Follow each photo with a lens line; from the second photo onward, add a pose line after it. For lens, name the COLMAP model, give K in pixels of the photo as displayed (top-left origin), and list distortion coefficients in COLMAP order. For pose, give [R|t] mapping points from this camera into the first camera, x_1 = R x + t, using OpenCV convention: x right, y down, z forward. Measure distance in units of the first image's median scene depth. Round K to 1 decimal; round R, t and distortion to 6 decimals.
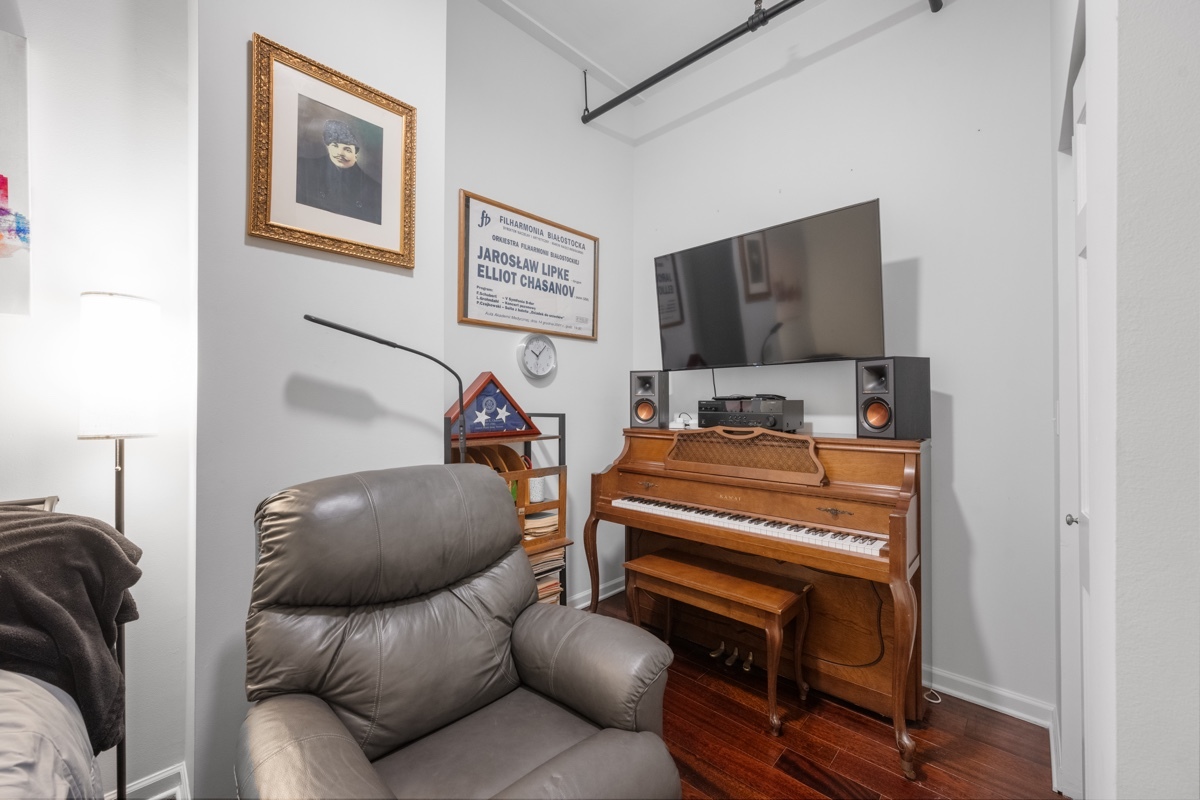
lens RADIAL K [[466.7, 0, 596.4], [0, 466.7, 397.0], [0, 0, 1]] dist [-0.003937, 0.000597]
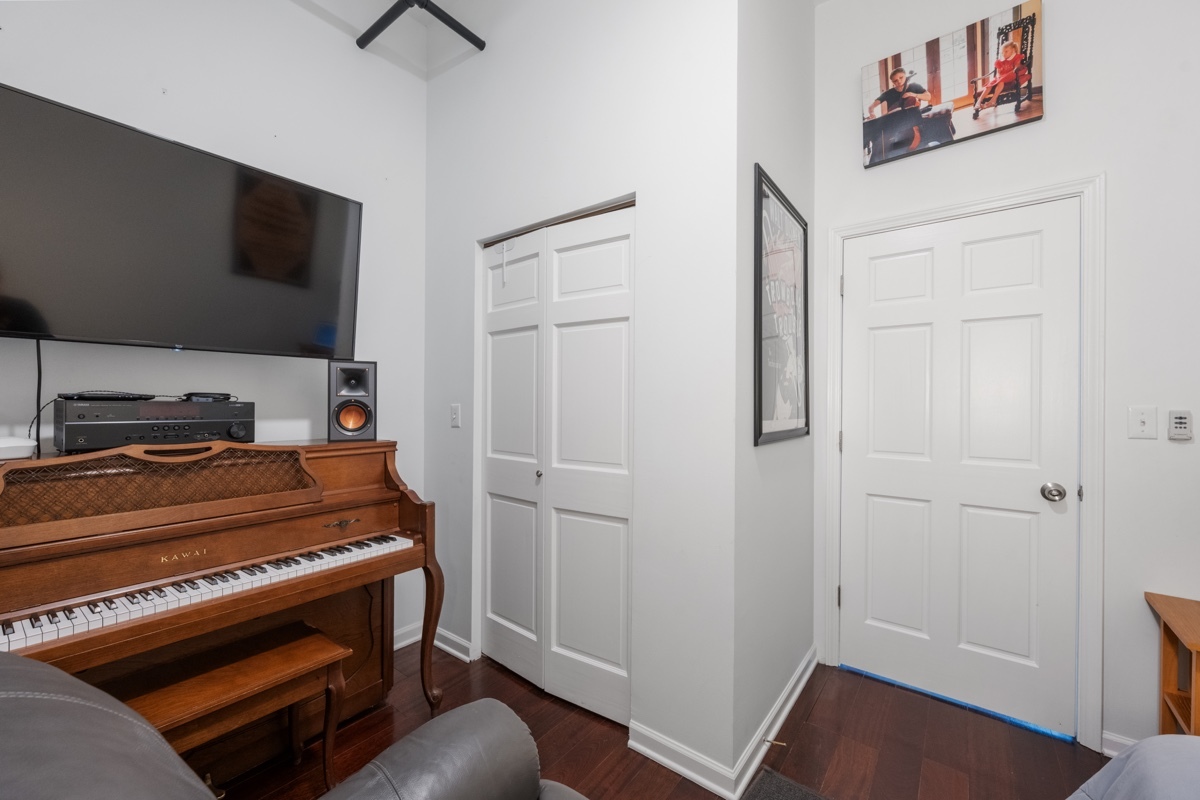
lens RADIAL K [[479.6, 0, 596.7], [0, 479.6, 395.9], [0, 0, 1]] dist [-0.003135, 0.000113]
pose [[-0.102077, 0.019639, 0.994583, -1.078722], [-0.014586, 0.999668, -0.021237, 0.012844], [-0.994670, -0.016675, -0.101756, 1.319914]]
